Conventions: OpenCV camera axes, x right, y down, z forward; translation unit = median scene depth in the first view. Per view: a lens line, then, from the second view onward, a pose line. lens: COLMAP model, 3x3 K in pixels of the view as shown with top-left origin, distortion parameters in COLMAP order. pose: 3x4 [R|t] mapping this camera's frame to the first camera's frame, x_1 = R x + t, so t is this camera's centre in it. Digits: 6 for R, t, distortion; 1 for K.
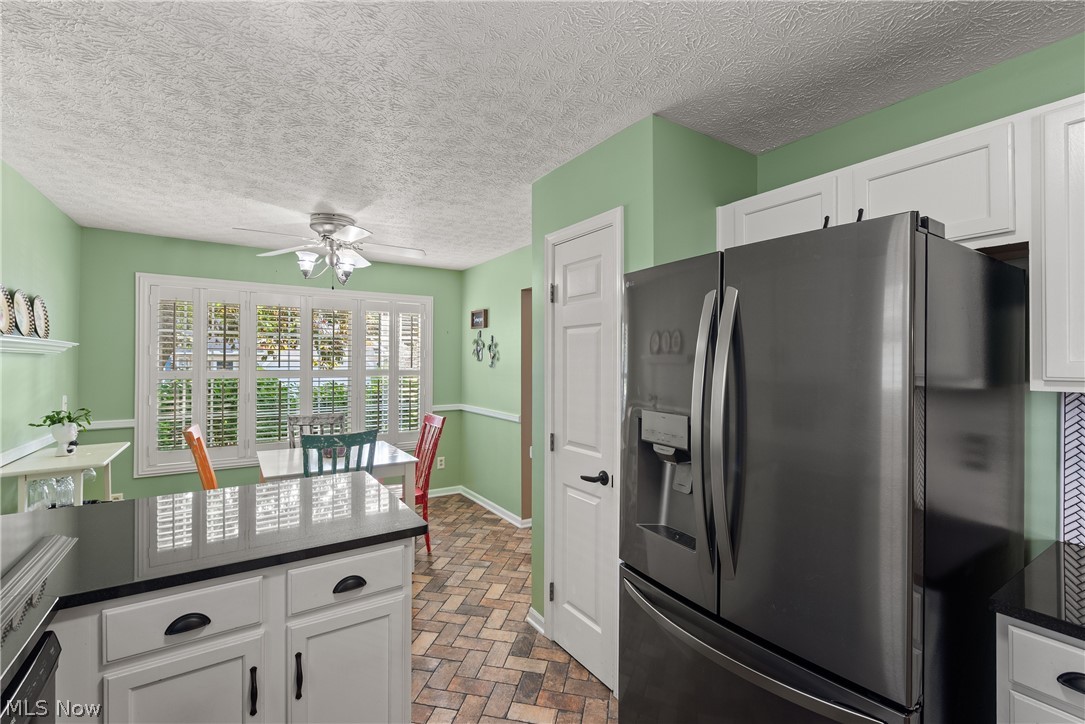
lens RADIAL K [[476.7, 0, 543.0], [0, 476.7, 356.2], [0, 0, 1]] dist [0.002186, 0.000124]
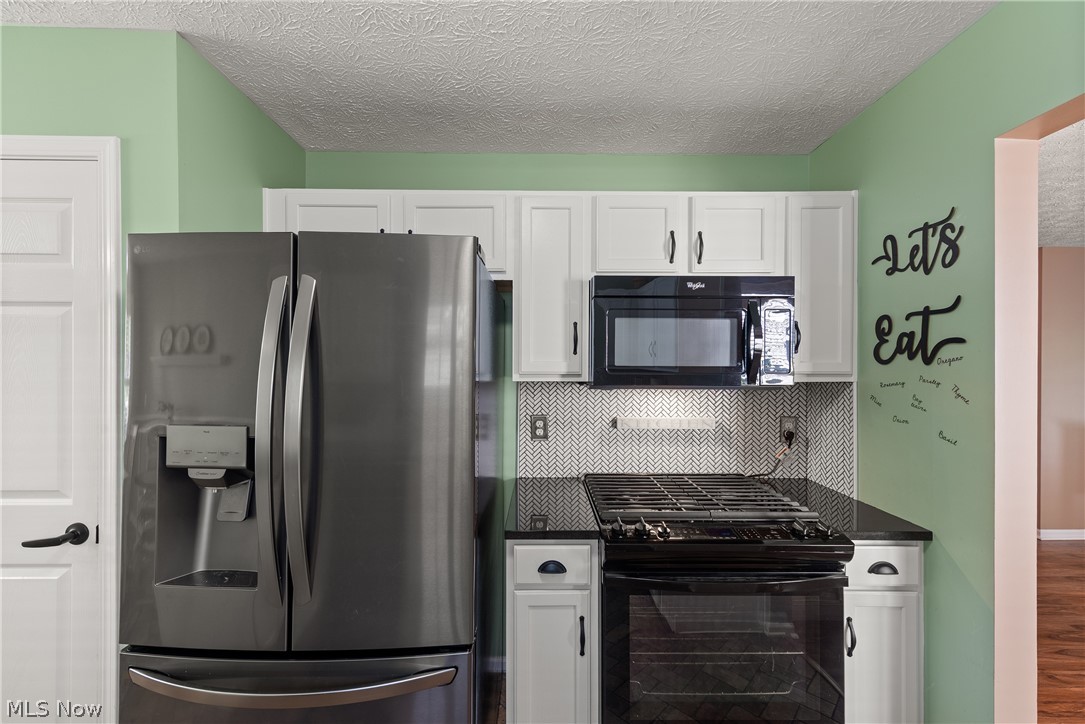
lens RADIAL K [[427.9, 0, 543.5], [0, 427.9, 366.0], [0, 0, 1]] dist [0.006348, -0.000397]
pose [[0.542700, -0.001298, 0.839926, -0.026589], [-0.010120, 0.999916, 0.008085, 0.008480], [-0.839866, -0.012888, 0.542641, 0.129026]]
